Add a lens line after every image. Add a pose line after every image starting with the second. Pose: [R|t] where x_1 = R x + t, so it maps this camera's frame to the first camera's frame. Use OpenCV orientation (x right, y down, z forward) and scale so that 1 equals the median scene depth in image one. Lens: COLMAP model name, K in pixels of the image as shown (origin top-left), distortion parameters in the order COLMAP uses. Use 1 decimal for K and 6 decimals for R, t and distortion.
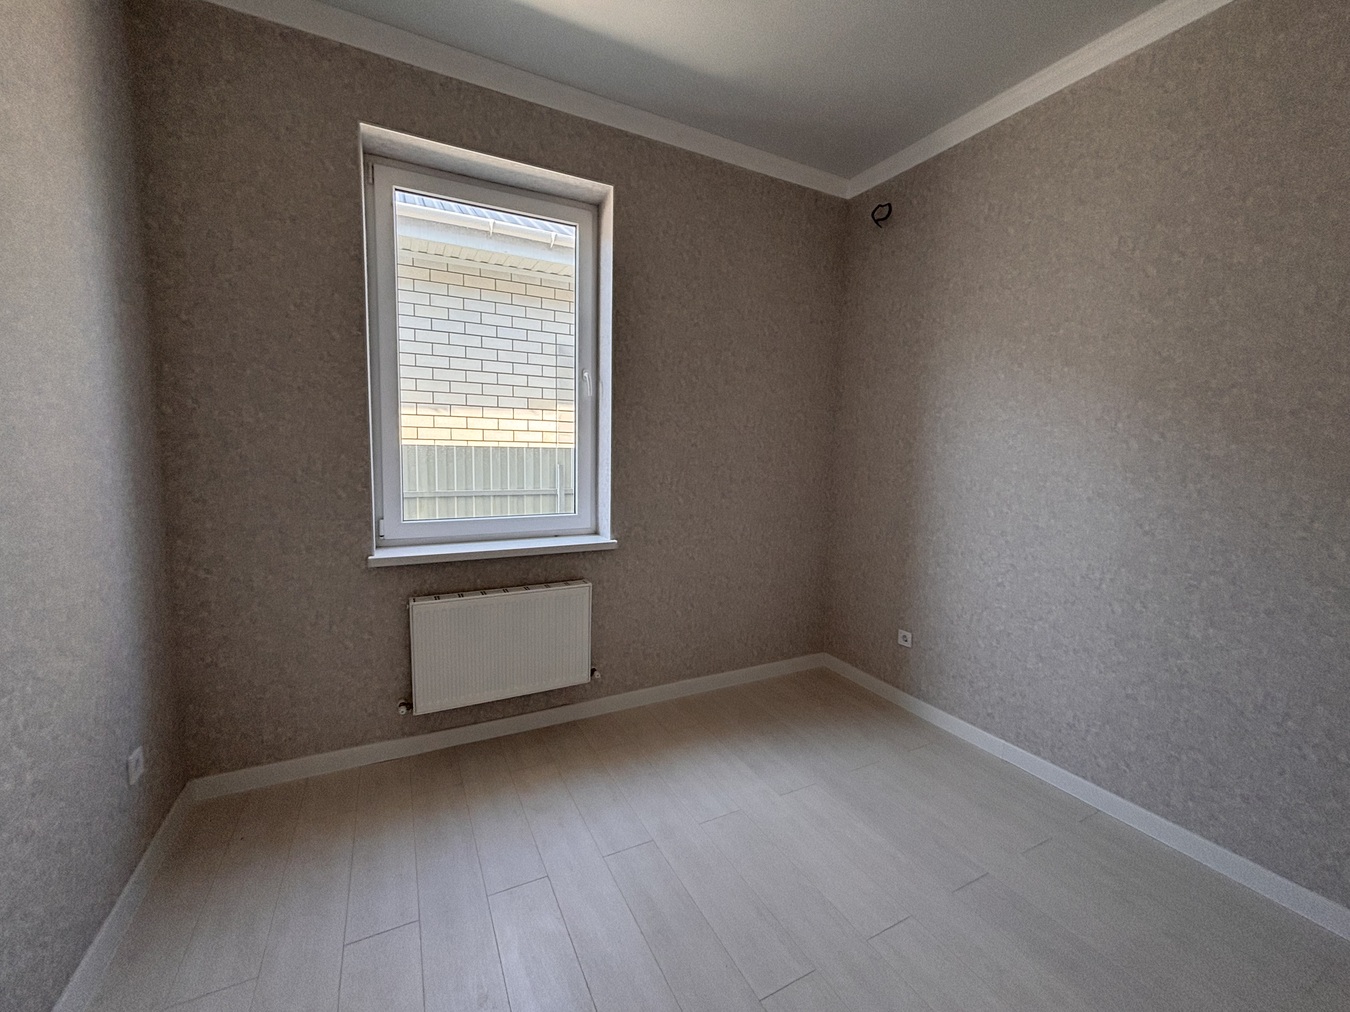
lens RADIAL K [[544.6, 0, 665.6], [0, 544.6, 506.1], [0, 0, 1]] dist [-0.003761, -0.001053]
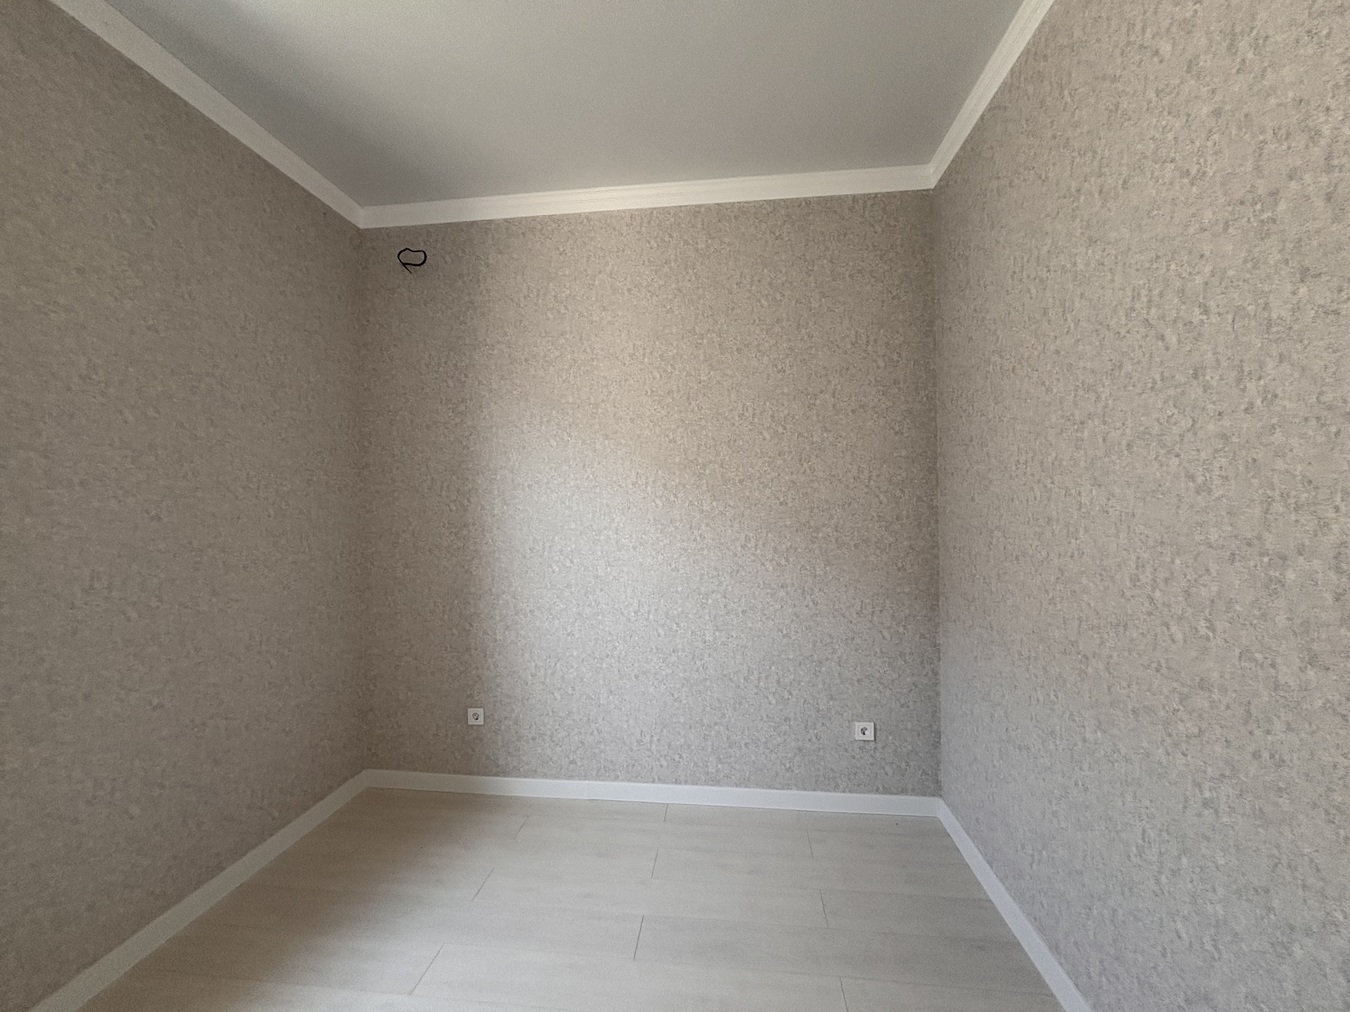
lens RADIAL K [[544.6, 0, 674.5], [0, 544.6, 502.8], [0, 0, 1]] dist [-0.003761, -0.001053]
pose [[0.545818, -0.026410, 0.837487, -0.147030], [0.115548, 0.992326, -0.044014, -0.038187], [-0.829898, 0.120793, 0.544681, 0.188581]]
